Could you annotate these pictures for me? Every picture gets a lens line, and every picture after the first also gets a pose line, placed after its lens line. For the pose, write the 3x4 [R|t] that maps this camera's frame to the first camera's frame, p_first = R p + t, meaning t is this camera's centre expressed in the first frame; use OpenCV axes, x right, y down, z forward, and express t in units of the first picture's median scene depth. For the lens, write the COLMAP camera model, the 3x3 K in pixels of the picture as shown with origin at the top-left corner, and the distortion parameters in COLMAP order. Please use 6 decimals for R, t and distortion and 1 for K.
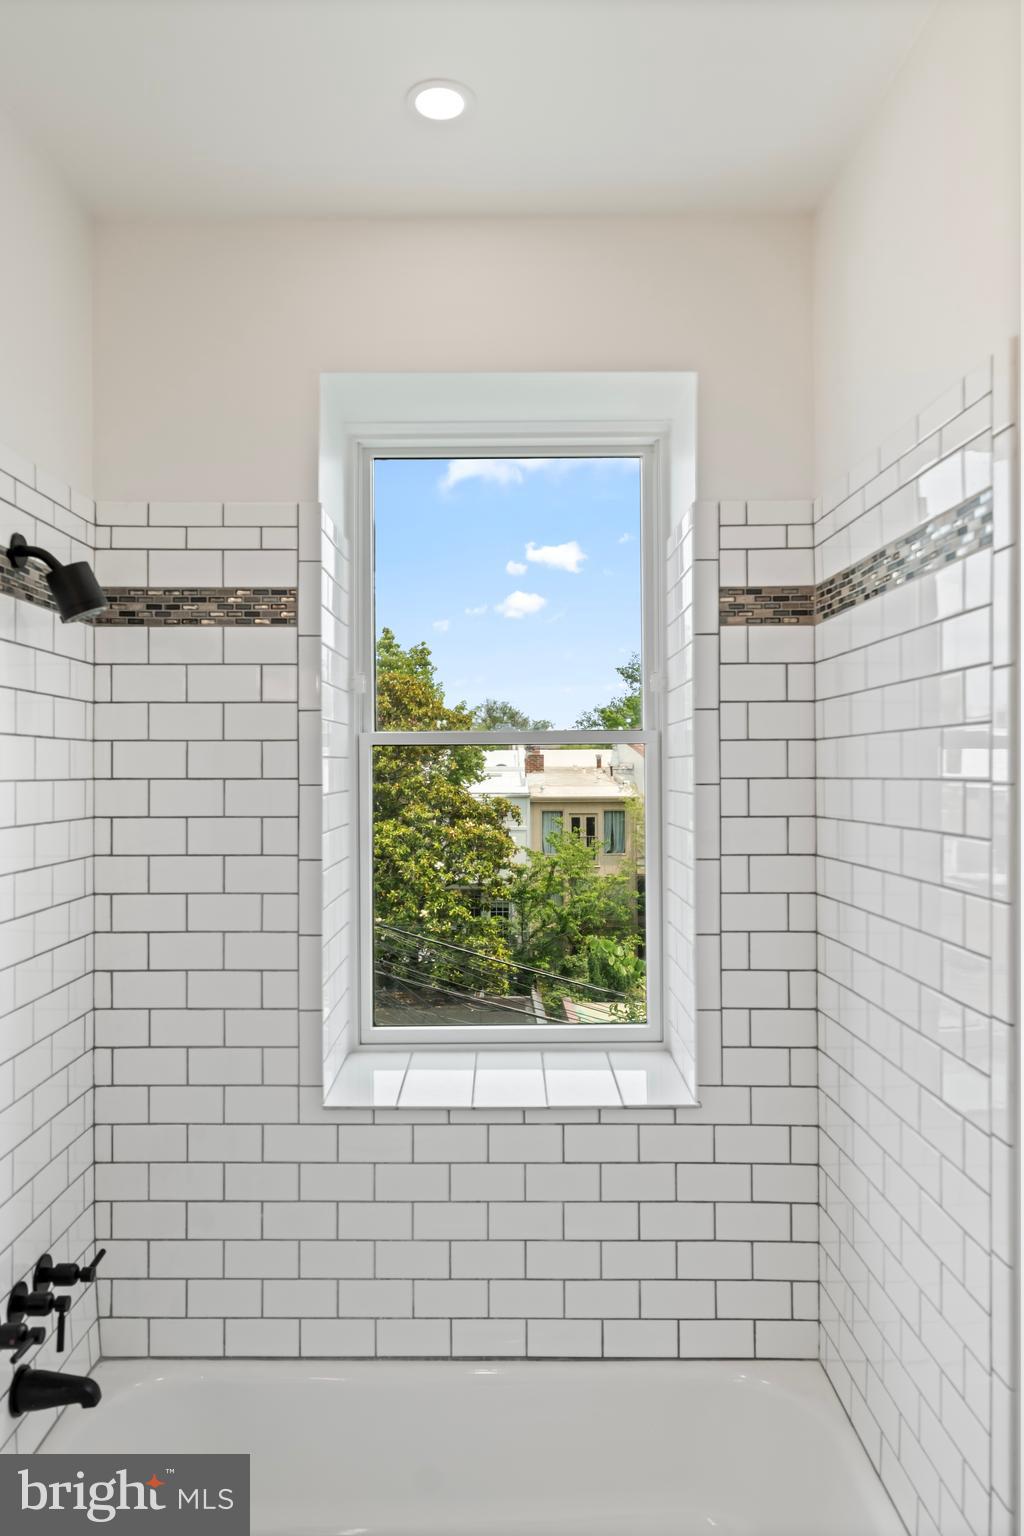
lens RADIAL K [[1042.1, 0, 511.8], [0, 1042.1, 769.1], [0, 0, 1]] dist [0.006279, 0.000275]
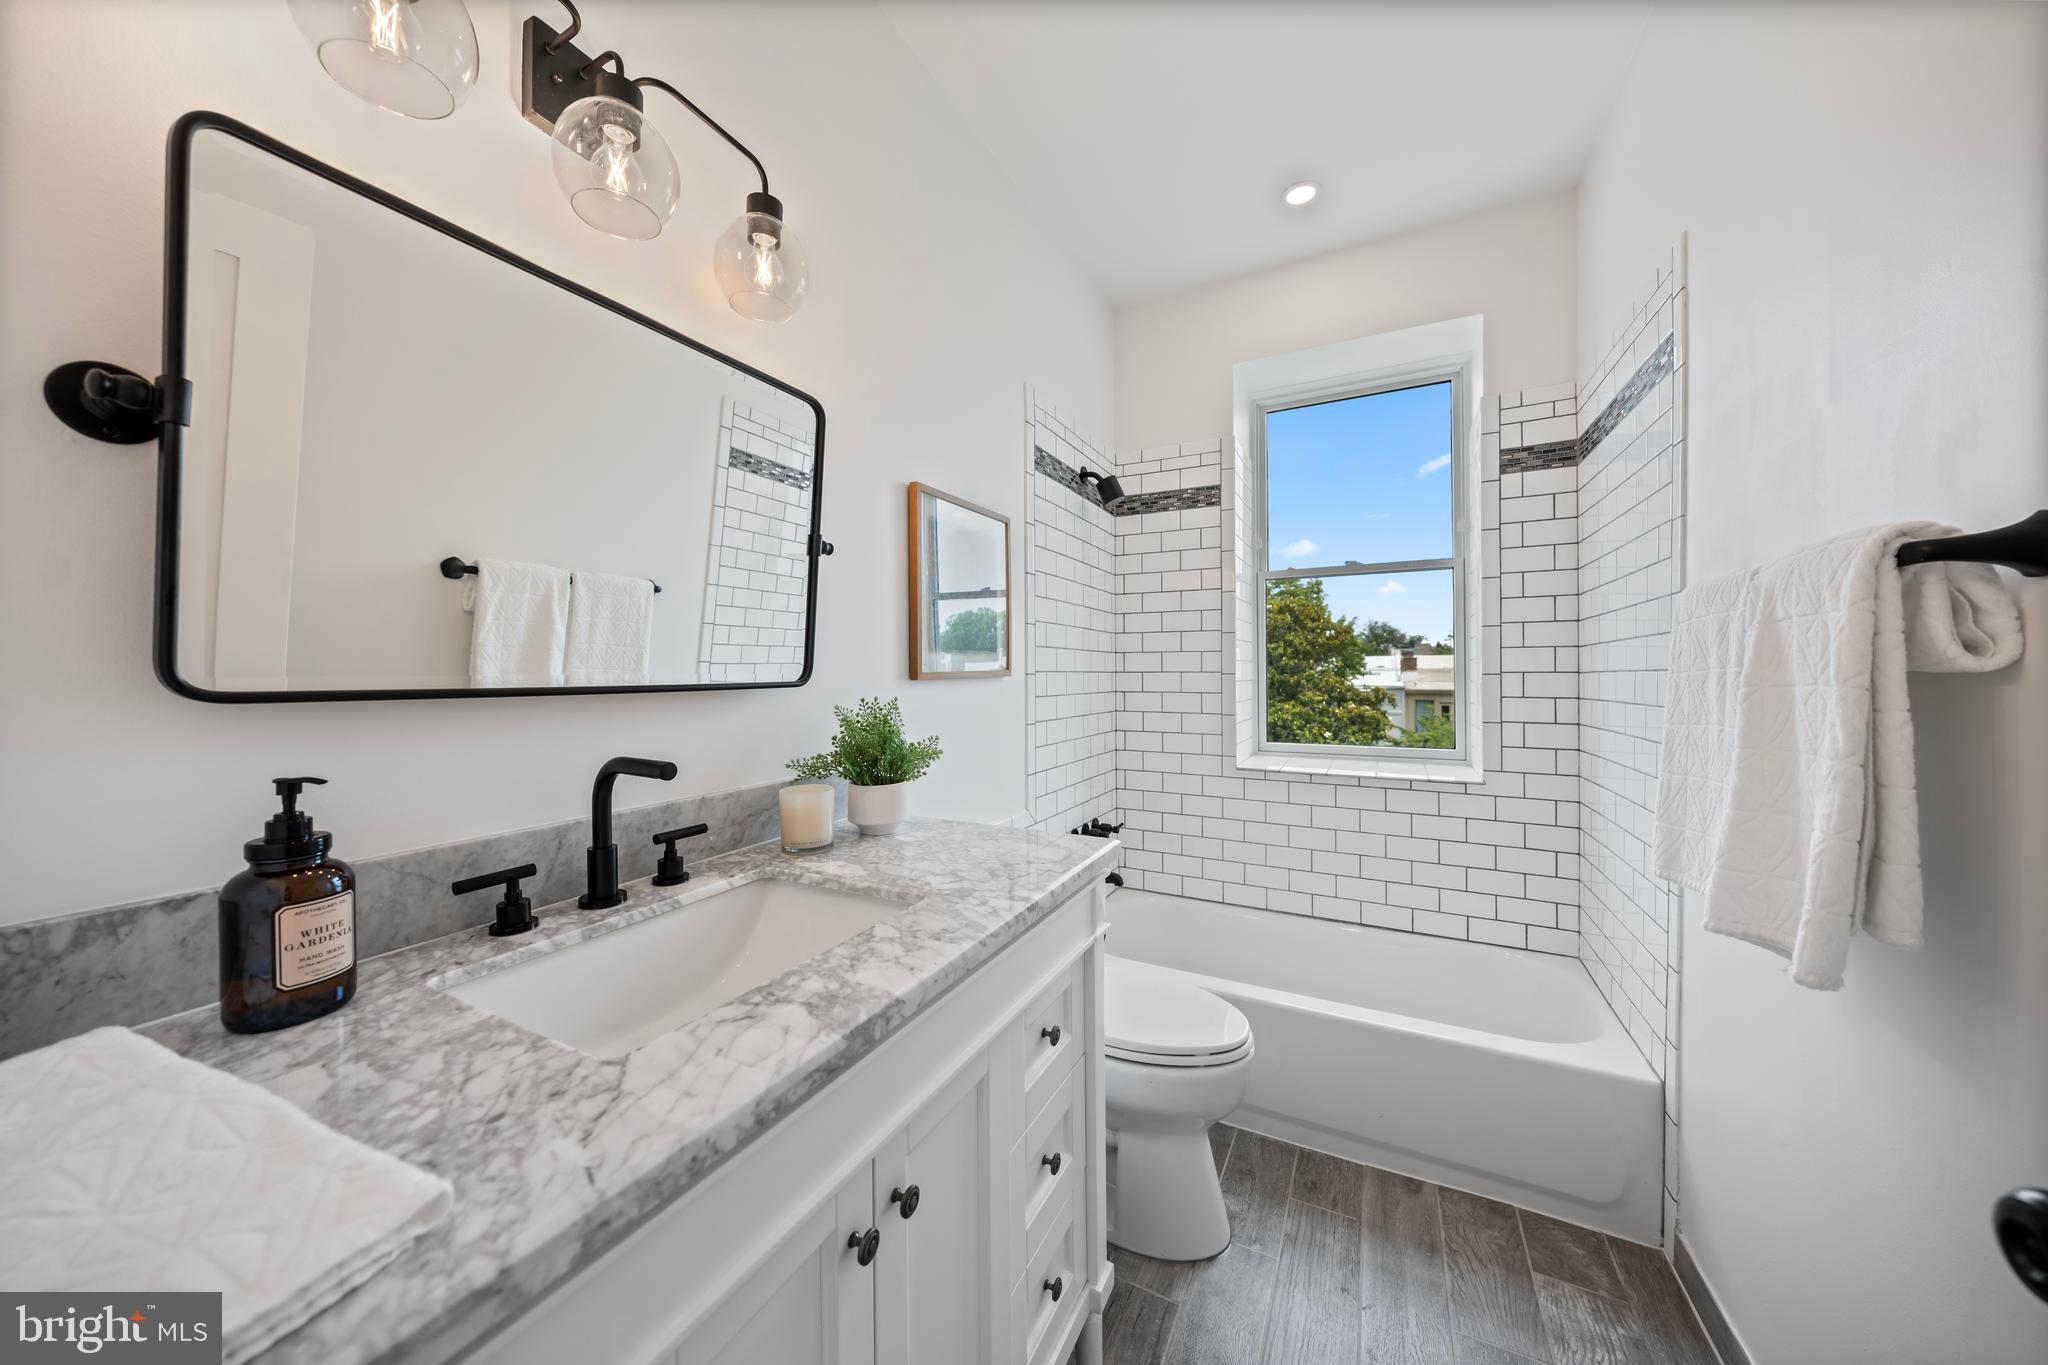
lens RADIAL K [[700.8, 0, 1017.7], [0, 700.8, 670.7], [0, 0, 1]] dist [-0.002811, -0.000100]
pose [[0.883300, -0.002118, -0.468803, 0.053622], [0.002803, 0.999996, 0.000762, 0.149083], [0.468799, -0.001987, 0.883303, -0.246250]]
